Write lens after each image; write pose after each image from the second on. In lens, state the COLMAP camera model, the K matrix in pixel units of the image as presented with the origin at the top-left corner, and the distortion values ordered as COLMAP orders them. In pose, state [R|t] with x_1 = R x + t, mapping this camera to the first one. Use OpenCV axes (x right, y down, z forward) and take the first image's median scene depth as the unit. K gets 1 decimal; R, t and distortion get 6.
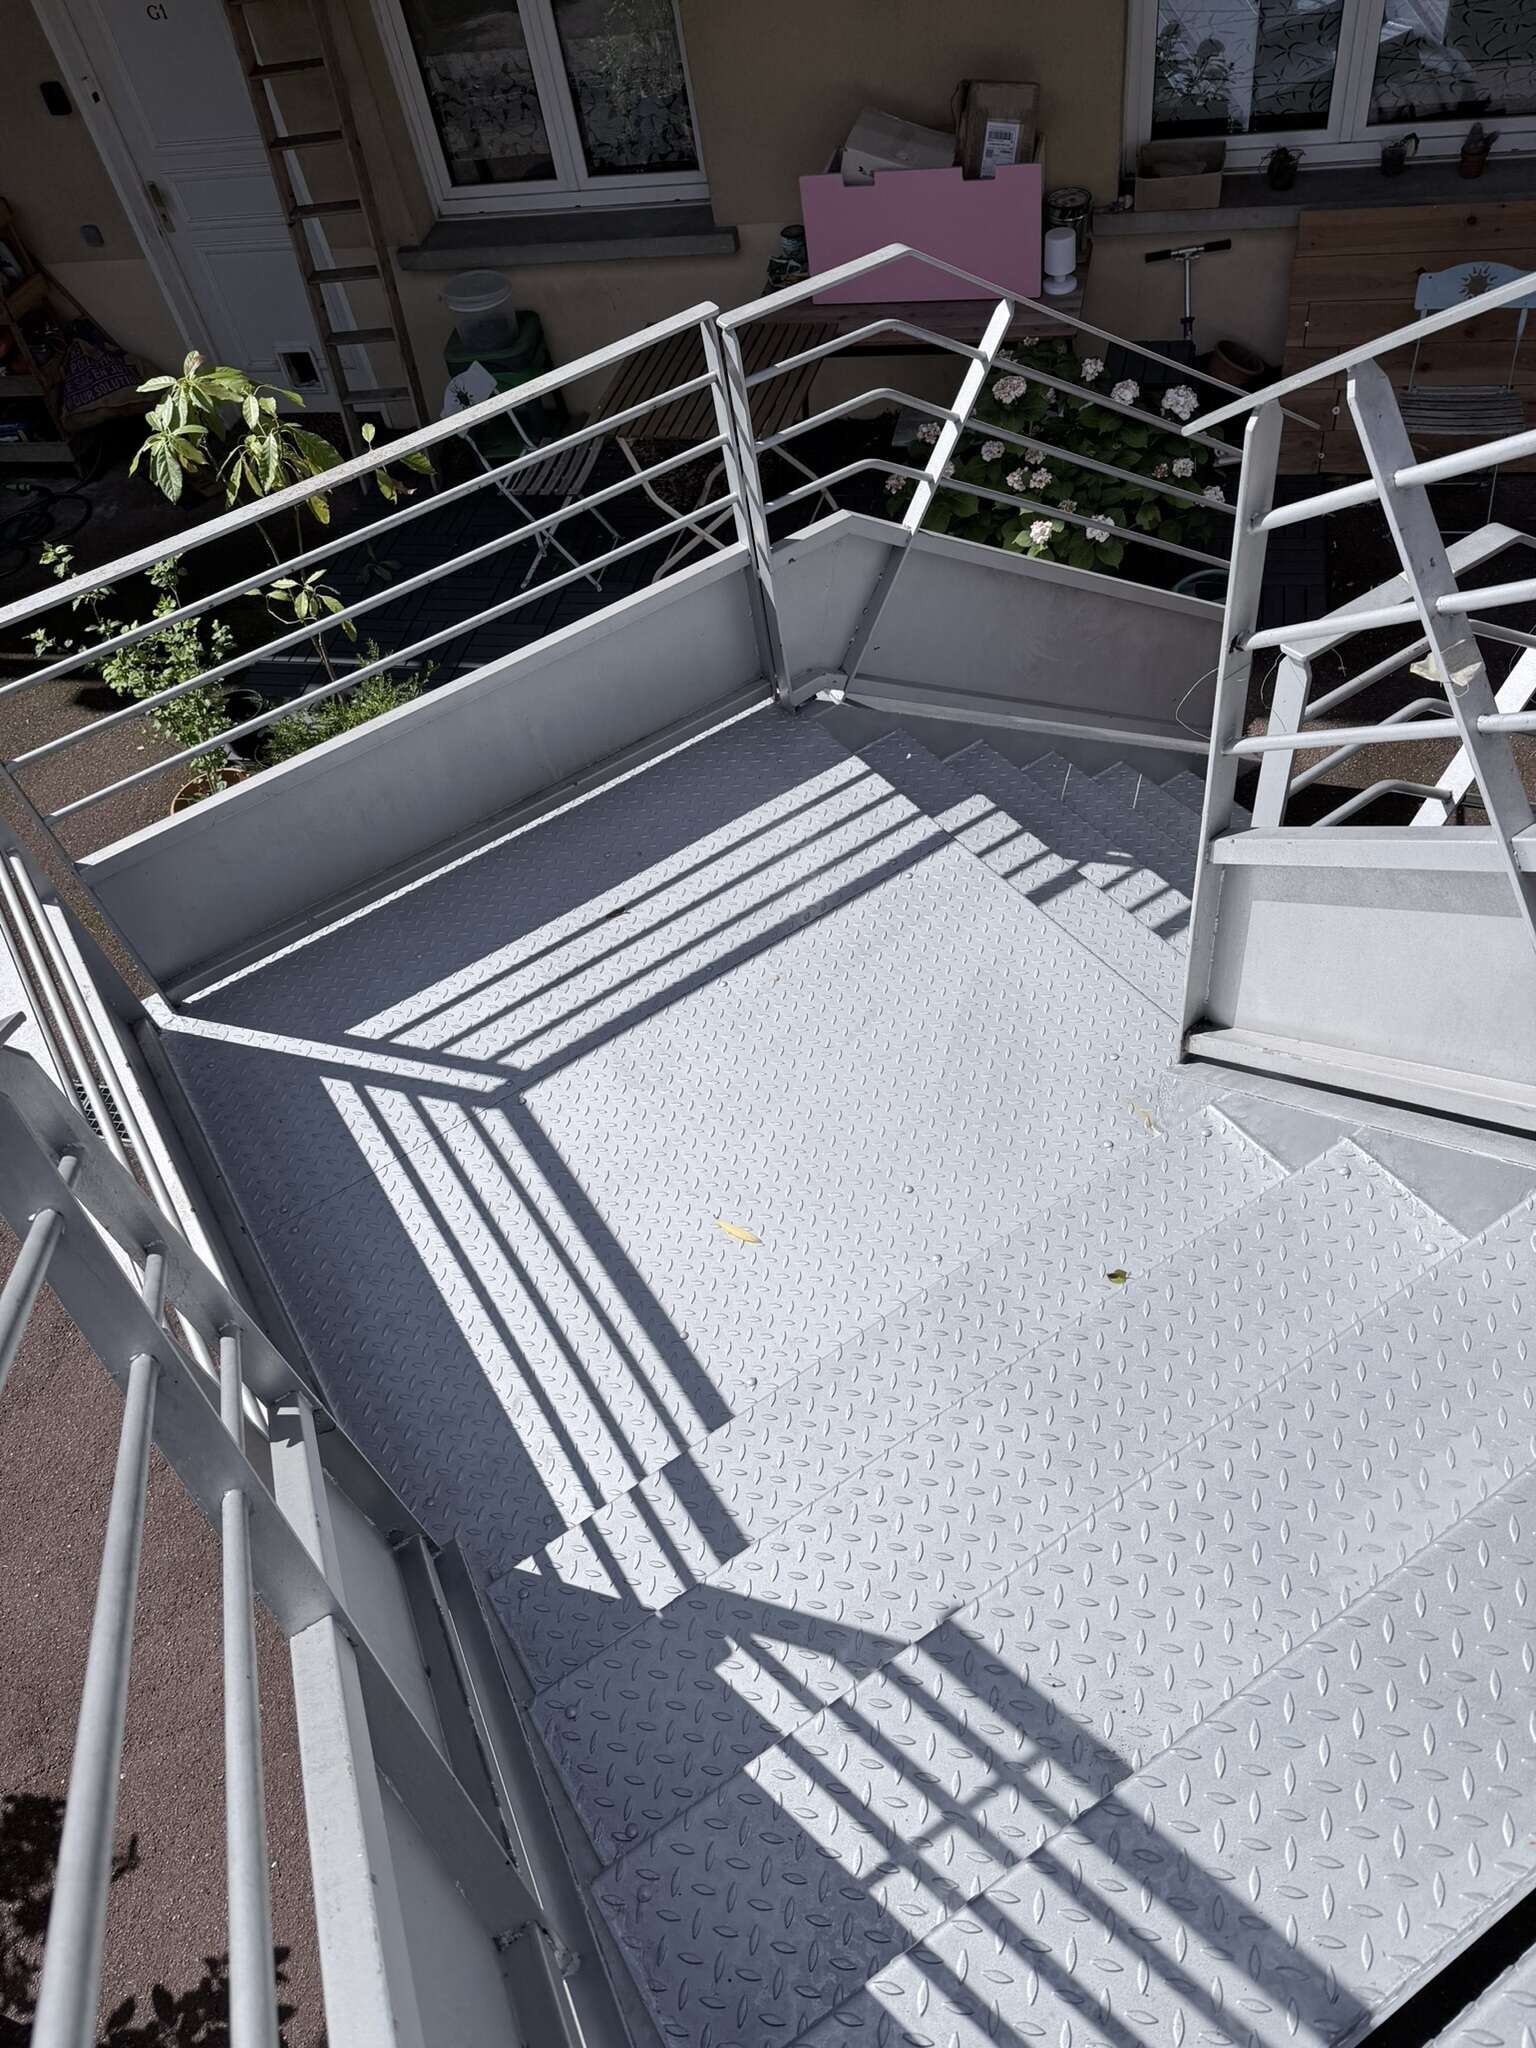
lens RADIAL K [[1455.9, 0, 762.6], [0, 1455.9, 1010.8], [0, 0, 1]] dist [0.001108, -0.006551]
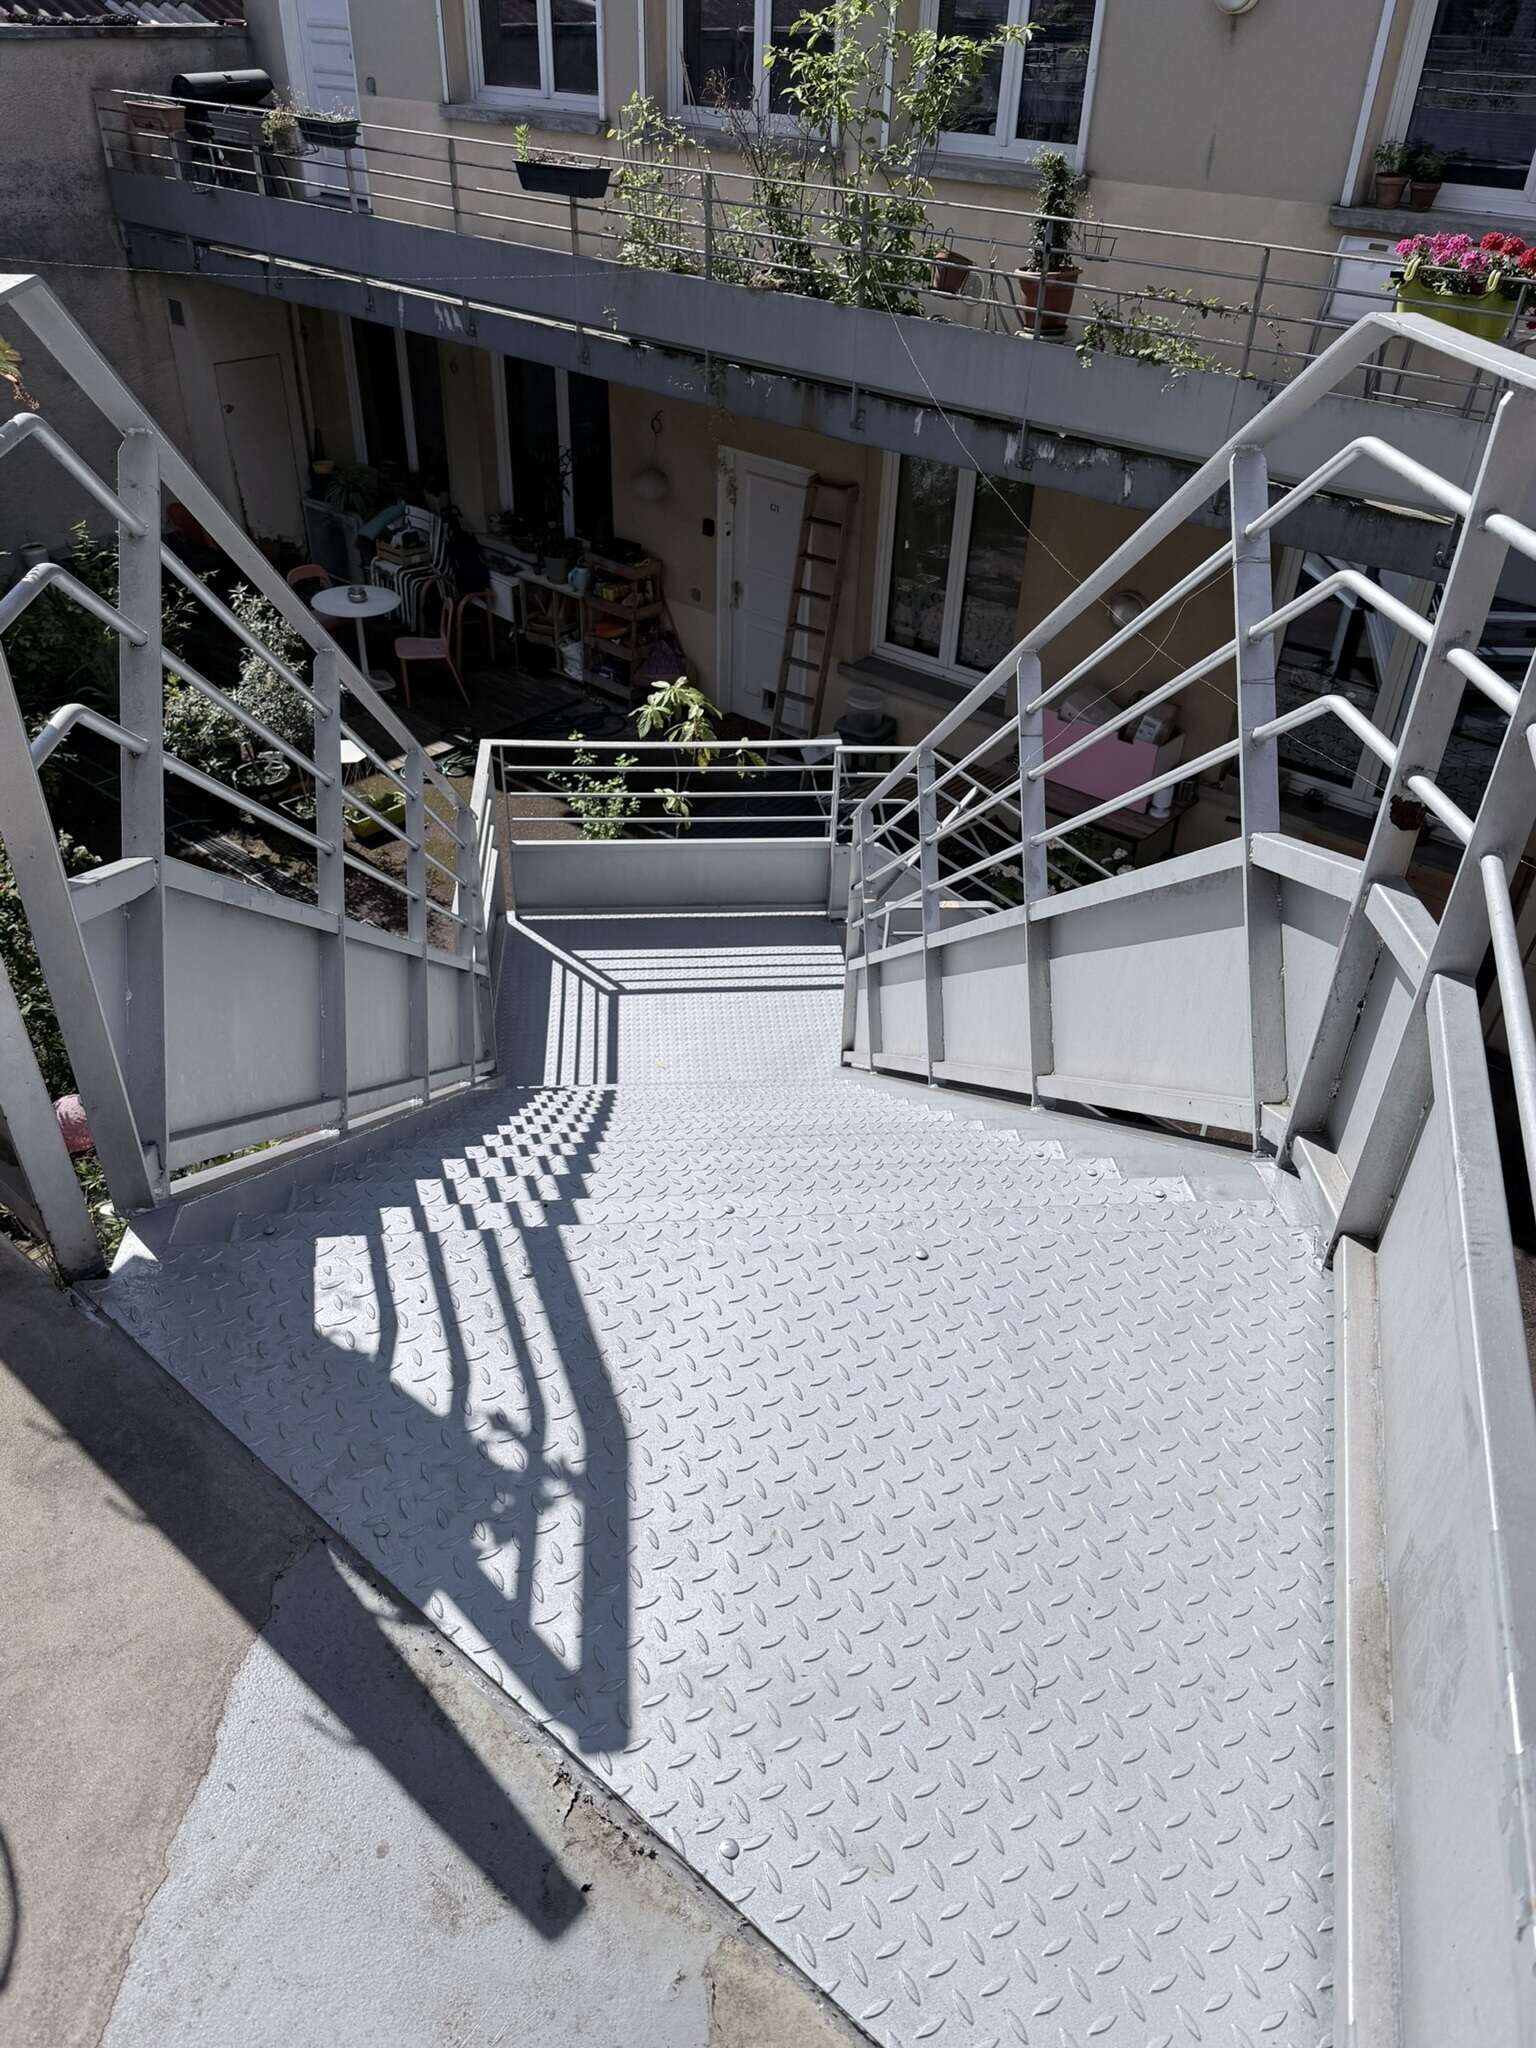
lens RADIAL K [[1455.9, 0, 767.6], [0, 1455.9, 1032.2], [0, 0, 1]] dist [0.001108, -0.006551]
pose [[0.872229, 0.403672, -0.276162, 0.494271], [-0.454153, 0.878045, -0.150936, 0.244676], [0.181555, 0.257070, 0.949185, -0.813017]]
